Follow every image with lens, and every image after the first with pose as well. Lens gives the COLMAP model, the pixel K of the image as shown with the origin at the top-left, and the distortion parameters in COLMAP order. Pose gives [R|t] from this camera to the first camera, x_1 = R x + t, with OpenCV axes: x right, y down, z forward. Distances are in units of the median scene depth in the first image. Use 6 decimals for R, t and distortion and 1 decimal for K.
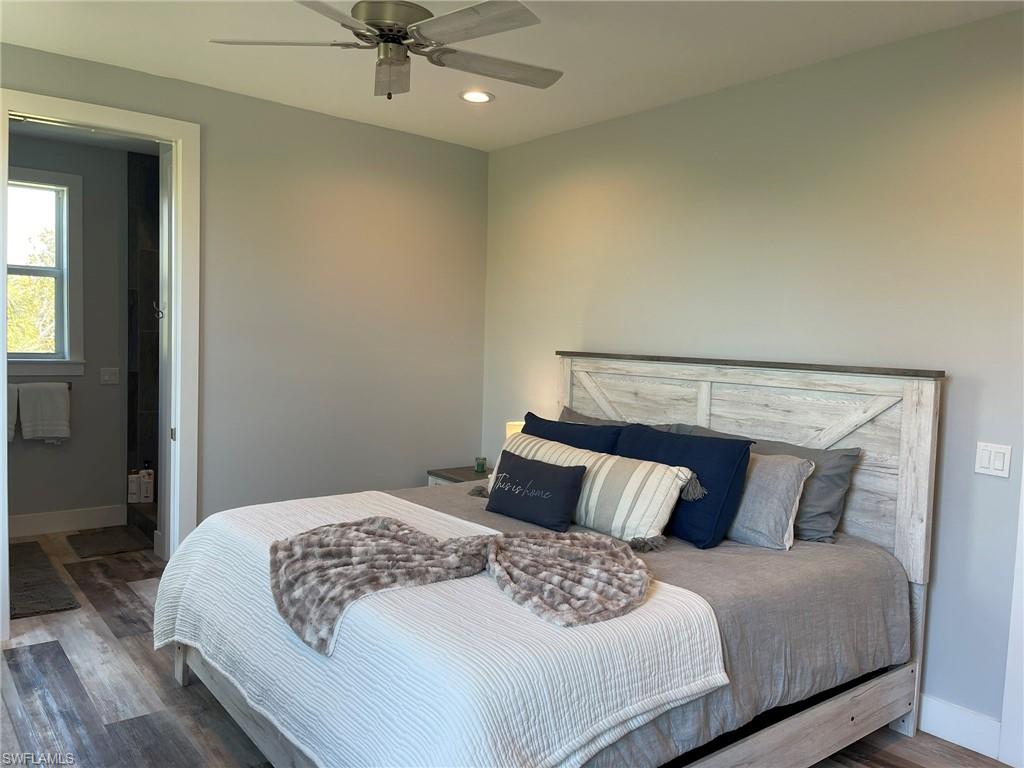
lens RADIAL K [[788.1, 0, 512.0], [0, 788.1, 384.0], [0, 0, 1]] dist [0.036900, -0.006955]
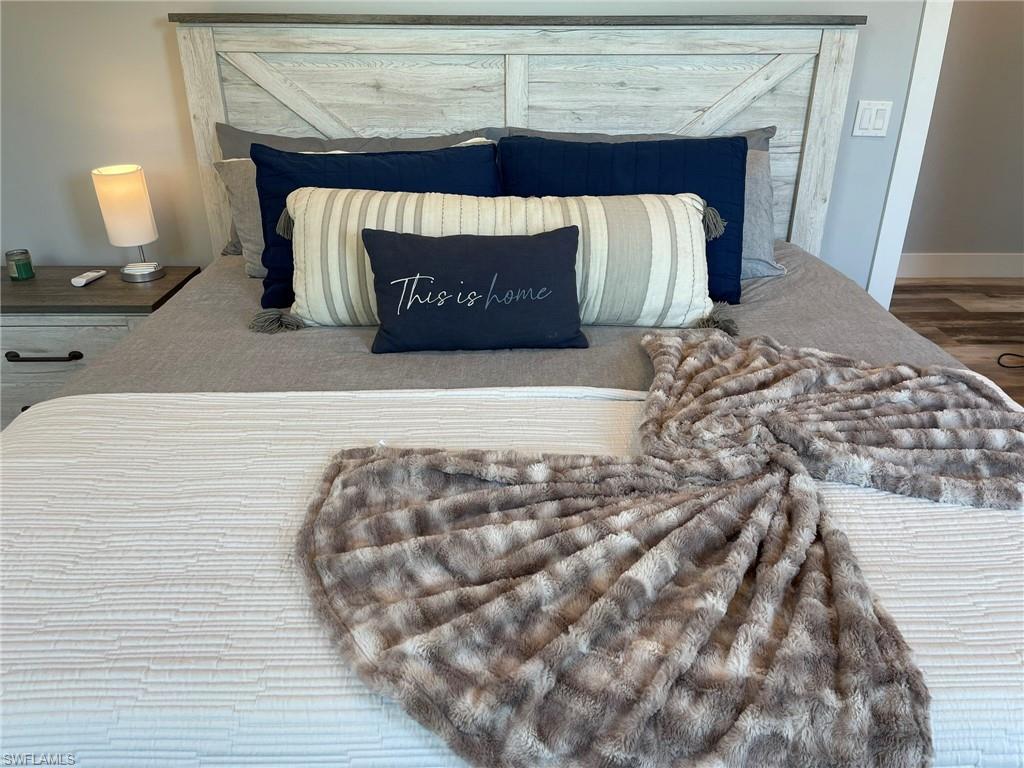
lens RADIAL K [[788.1, 0, 512.0], [0, 788.1, 384.0], [0, 0, 1]] dist [0.036900, -0.006955]
pose [[0.603742, -0.367739, 0.707293, -0.357781], [0.065382, 0.907097, 0.415813, -0.032375], [-0.794494, -0.204800, 0.571696, 0.628746]]
